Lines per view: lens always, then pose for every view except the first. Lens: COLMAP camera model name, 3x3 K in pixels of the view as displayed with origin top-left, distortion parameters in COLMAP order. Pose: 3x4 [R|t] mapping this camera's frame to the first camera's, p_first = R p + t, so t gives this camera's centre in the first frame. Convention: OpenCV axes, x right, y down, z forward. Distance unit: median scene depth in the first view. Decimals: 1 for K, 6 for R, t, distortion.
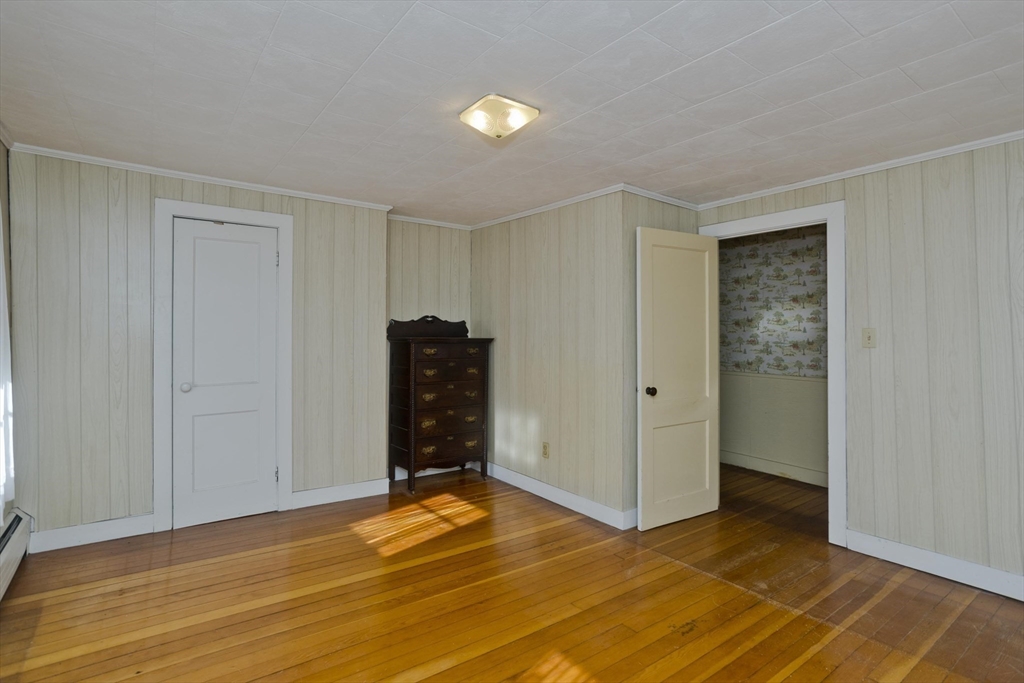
lens RADIAL K [[493.7, 0, 513.2], [0, 493.7, 334.9], [0, 0, 1]] dist [-0.054989, 0.033431]
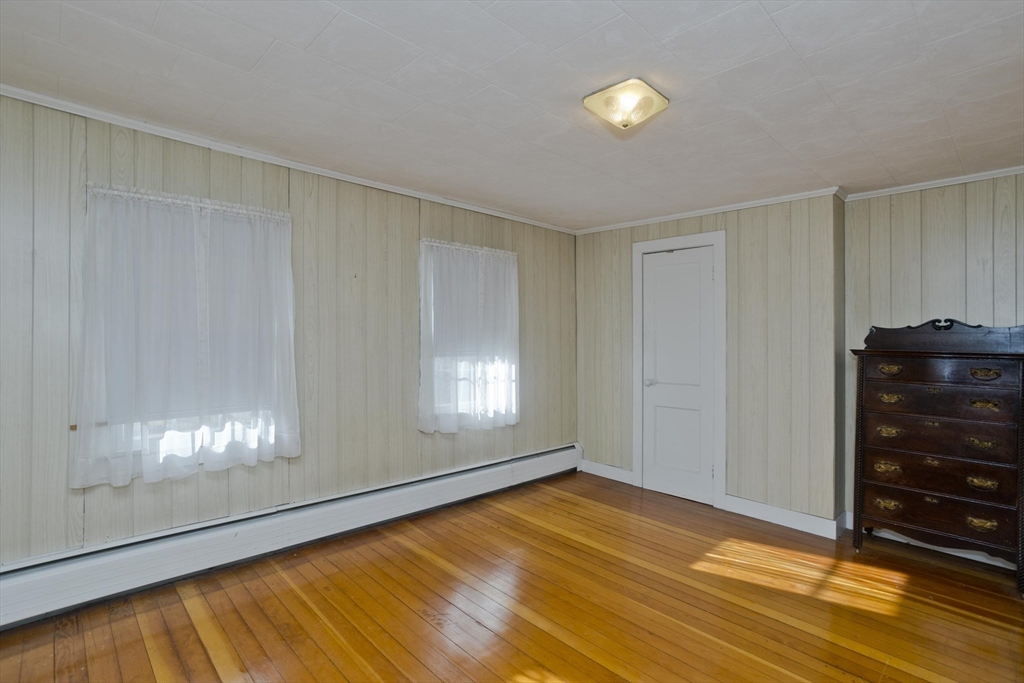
lens RADIAL K [[493.7, 0, 513.2], [0, 493.7, 334.9], [0, 0, 1]] dist [-0.054989, 0.033431]
pose [[0.151461, -0.011781, -0.988393, 0.546531], [-0.021285, 0.999658, -0.015177, 0.008610], [0.988234, 0.023336, 0.151158, 0.409314]]
